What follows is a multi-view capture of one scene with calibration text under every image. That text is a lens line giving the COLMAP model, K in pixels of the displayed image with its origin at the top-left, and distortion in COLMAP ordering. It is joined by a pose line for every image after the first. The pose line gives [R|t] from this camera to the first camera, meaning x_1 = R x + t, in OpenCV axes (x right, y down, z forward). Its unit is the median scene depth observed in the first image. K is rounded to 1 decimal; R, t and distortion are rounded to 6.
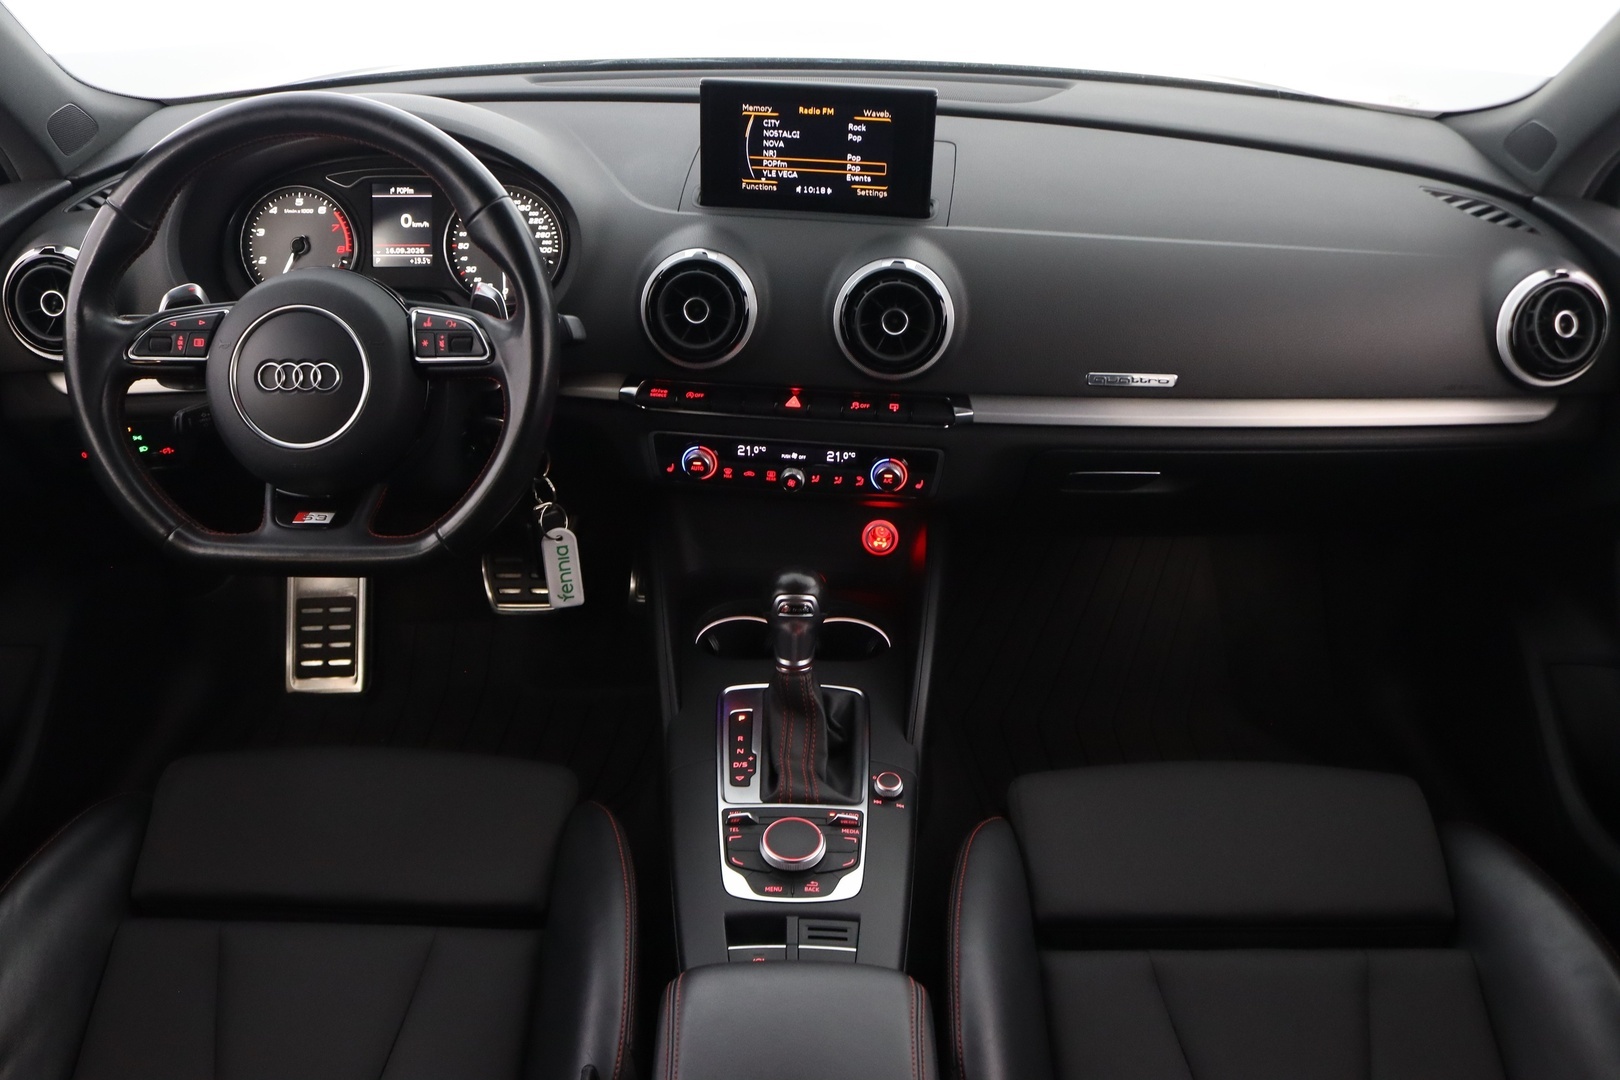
lens RADIAL K [[1401.7, 0, 807.5], [0, 1401.7, 579.2], [0, 0, 1]] dist [-0.170979, 0.178625]
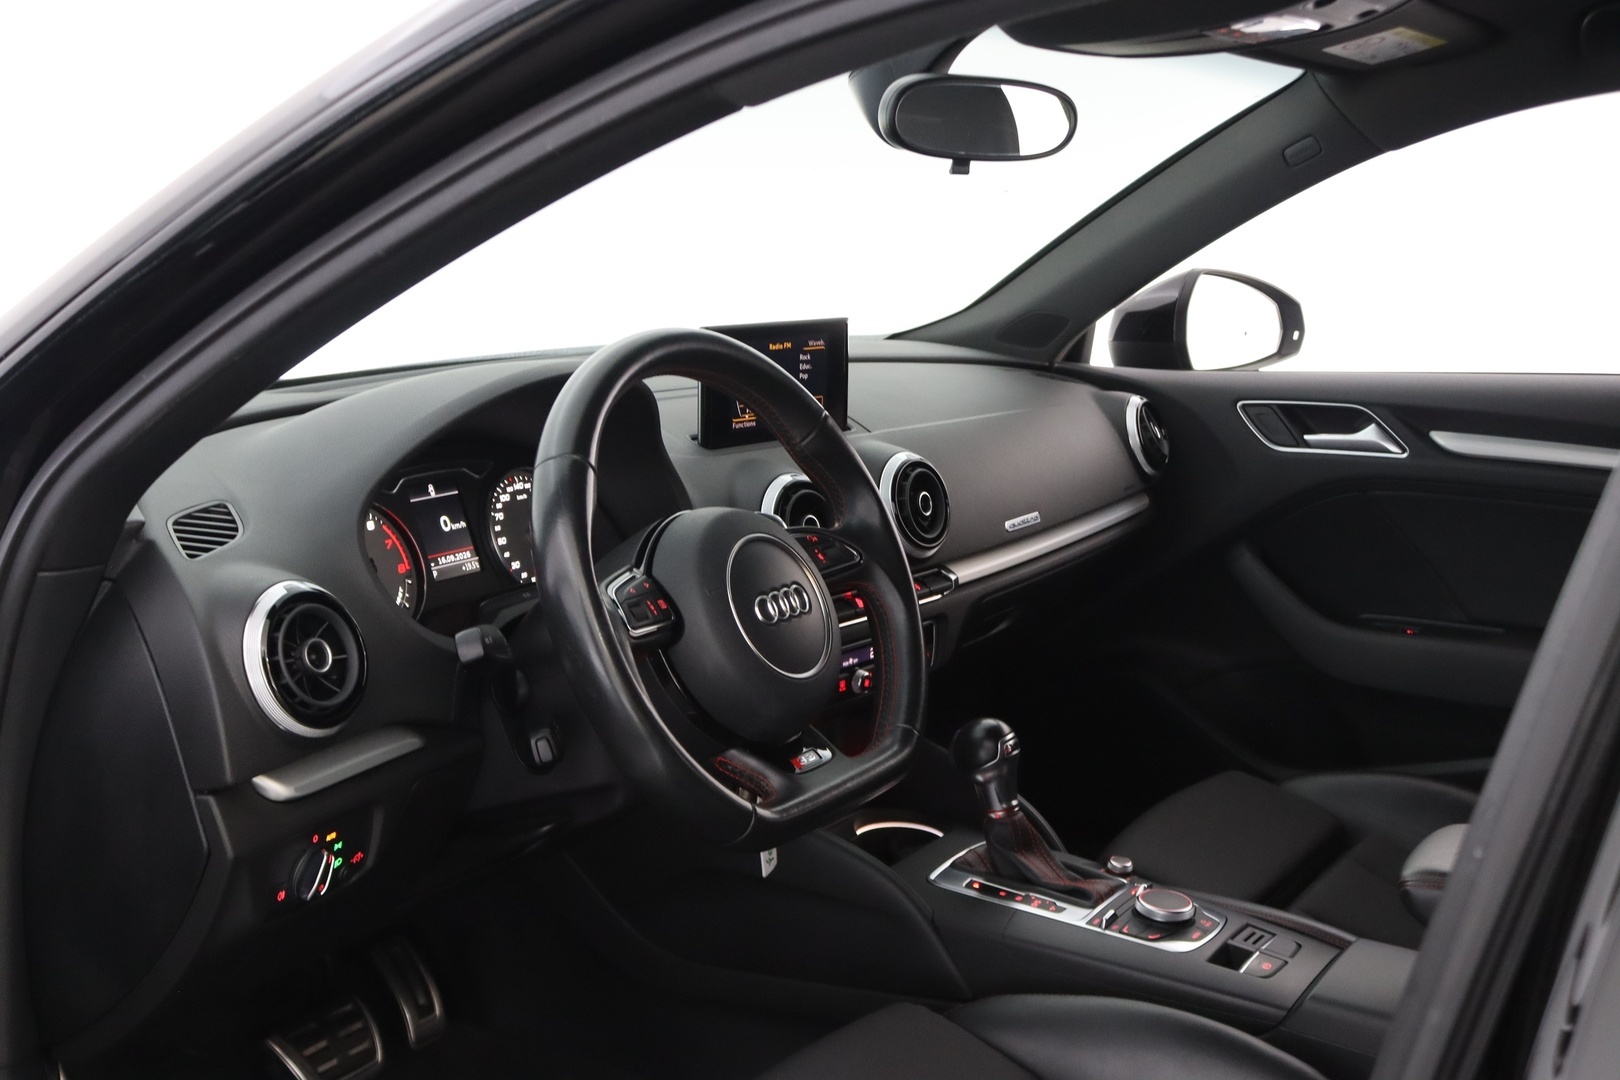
lens RADIAL K [[1901.6, 0, 810.0], [0, 1901.6, 540.0], [0, 0, 1]] dist [-0.090309, 0.000315]
pose [[0.530692, -0.168274, 0.830692, -1.223222], [0.428345, 0.898966, -0.091546, -0.053731], [-0.731359, 0.404405, 0.549154, 0.215712]]
